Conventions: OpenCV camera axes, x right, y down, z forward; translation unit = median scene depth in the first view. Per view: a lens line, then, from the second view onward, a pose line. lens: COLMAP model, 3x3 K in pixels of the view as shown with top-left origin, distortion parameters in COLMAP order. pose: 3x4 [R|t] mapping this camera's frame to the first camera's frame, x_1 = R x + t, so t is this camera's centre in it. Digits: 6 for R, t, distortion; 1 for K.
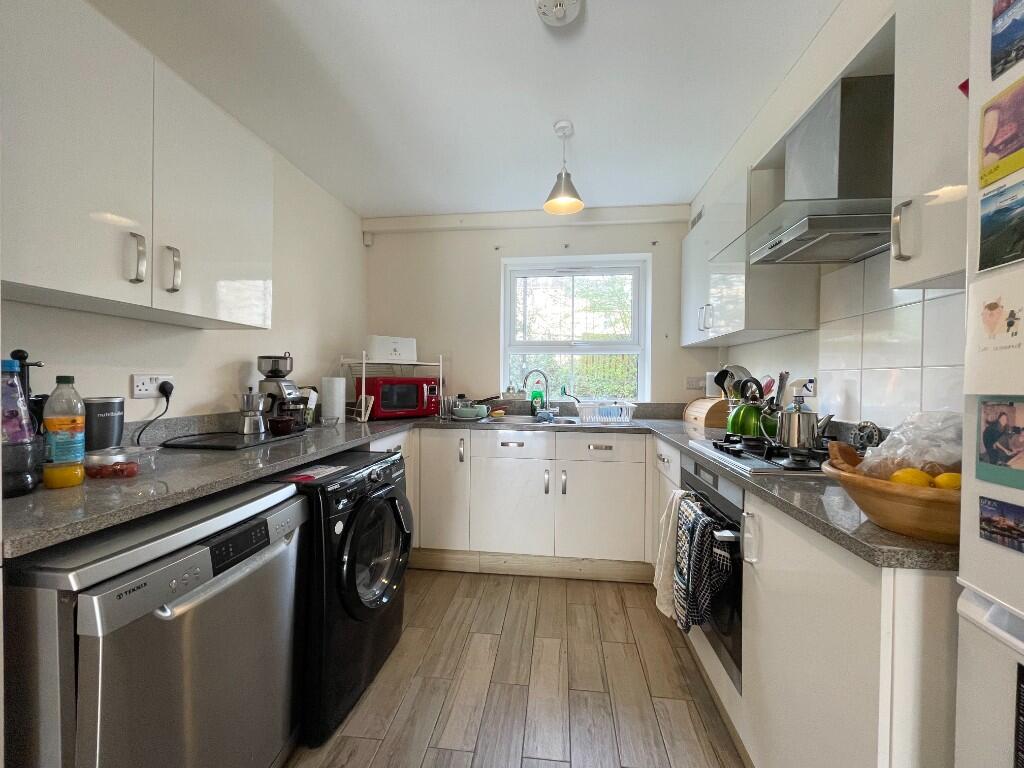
lens RADIAL K [[411.0, 0, 511.4], [0, 411.0, 384.9], [0, 0, 1]] dist [0.003293, 0.000073]
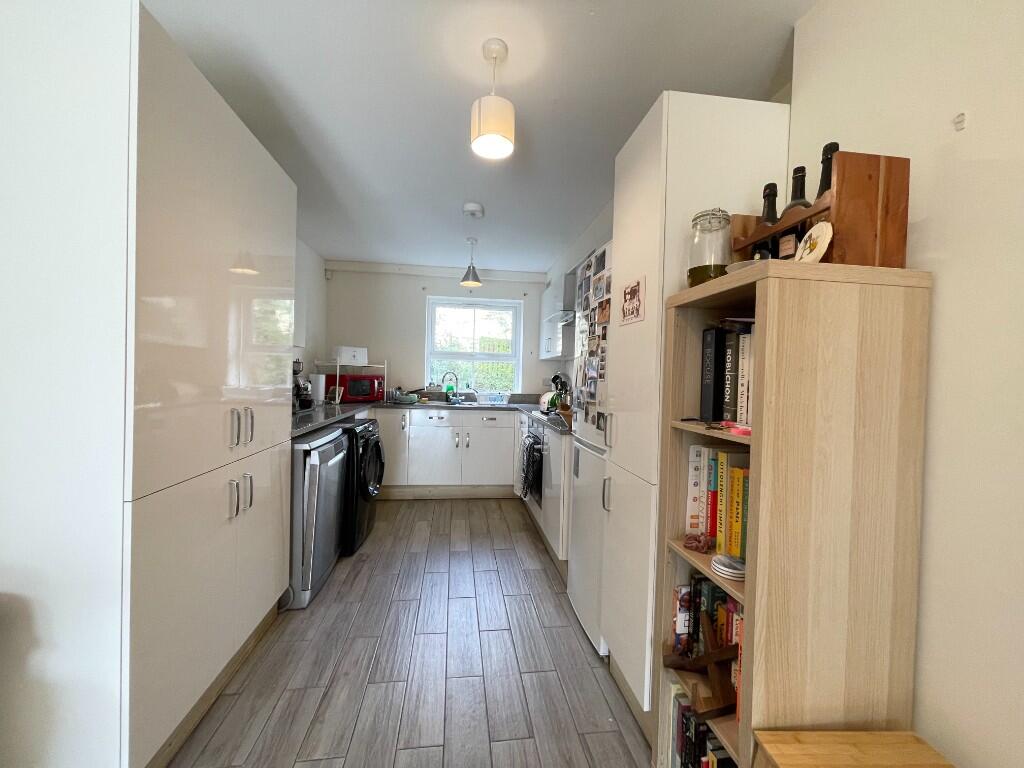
lens RADIAL K [[411.0, 0, 510.9], [0, 411.0, 384.4], [0, 0, 1]] dist [0.003293, 0.000073]
pose [[0.968631, 0.015697, 0.248005, -0.112296], [-0.018000, 0.999813, 0.007020, -0.004356], [-0.247849, -0.011264, 0.968733, -0.622271]]
